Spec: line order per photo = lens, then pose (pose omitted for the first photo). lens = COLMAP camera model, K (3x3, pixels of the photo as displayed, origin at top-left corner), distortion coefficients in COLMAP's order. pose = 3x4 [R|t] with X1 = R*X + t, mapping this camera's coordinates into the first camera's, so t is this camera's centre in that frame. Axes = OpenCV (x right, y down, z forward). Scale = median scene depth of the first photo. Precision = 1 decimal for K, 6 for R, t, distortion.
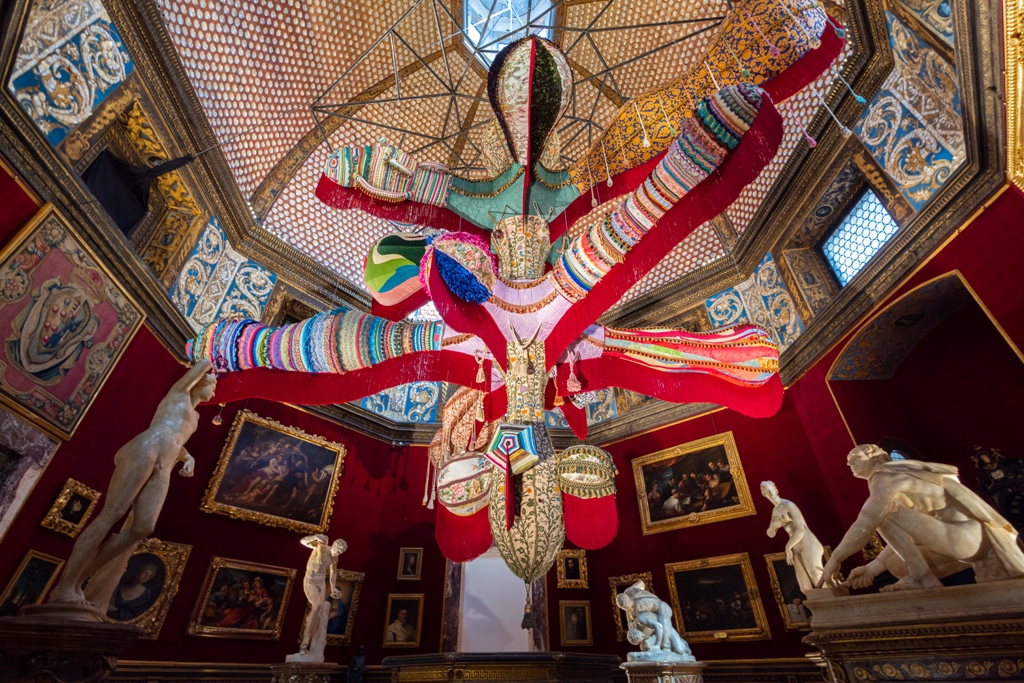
lens RADIAL K [[474.1, 0, 514.1], [0, 474.1, 335.7], [0, 0, 1]] dist [0.001550, 0.000644]
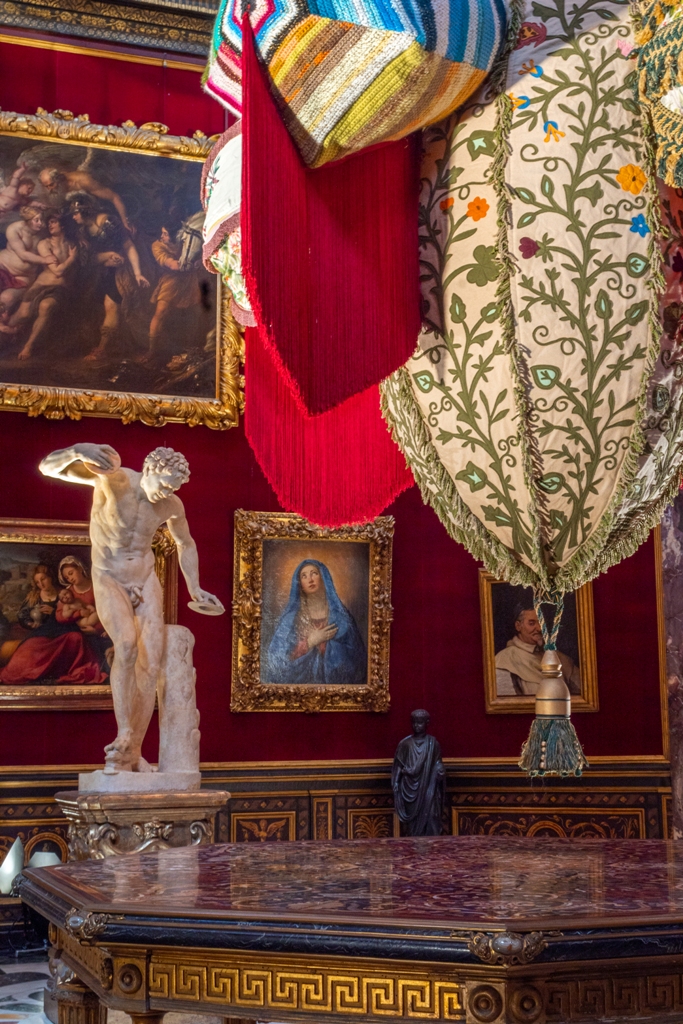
lens RADIAL K [[1524.9, 0, 339.5], [0, 1524.9, 495.0], [0, 0, 1]] dist [-0.005783, 0.006525]
pose [[0.876856, -0.075236, -0.474829, 0.275856], [0.288852, 0.871975, 0.395252, 0.153904], [0.384302, -0.483735, 0.786329, 0.393304]]
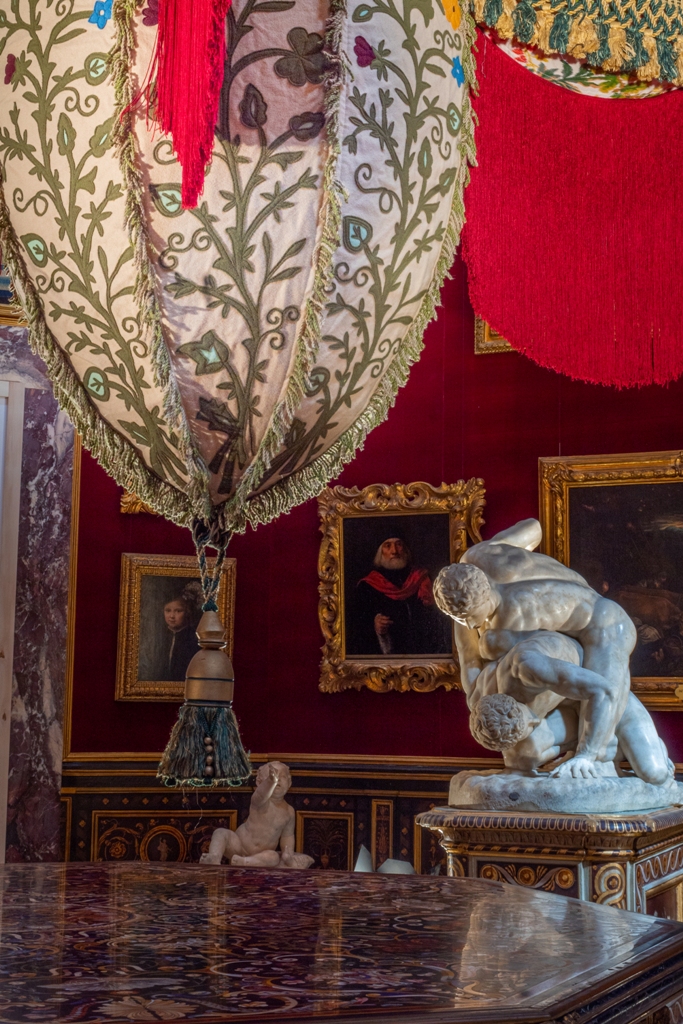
lens RADIAL K [[1524.9, 0, 339.5], [0, 1524.9, 495.0], [0, 0, 1]] dist [-0.005783, 0.006525]
pose [[0.953707, 0.056643, 0.295356, -0.080487], [-0.189723, 0.875331, 0.444747, 0.251720], [-0.233343, -0.480195, 0.845556, 0.524298]]
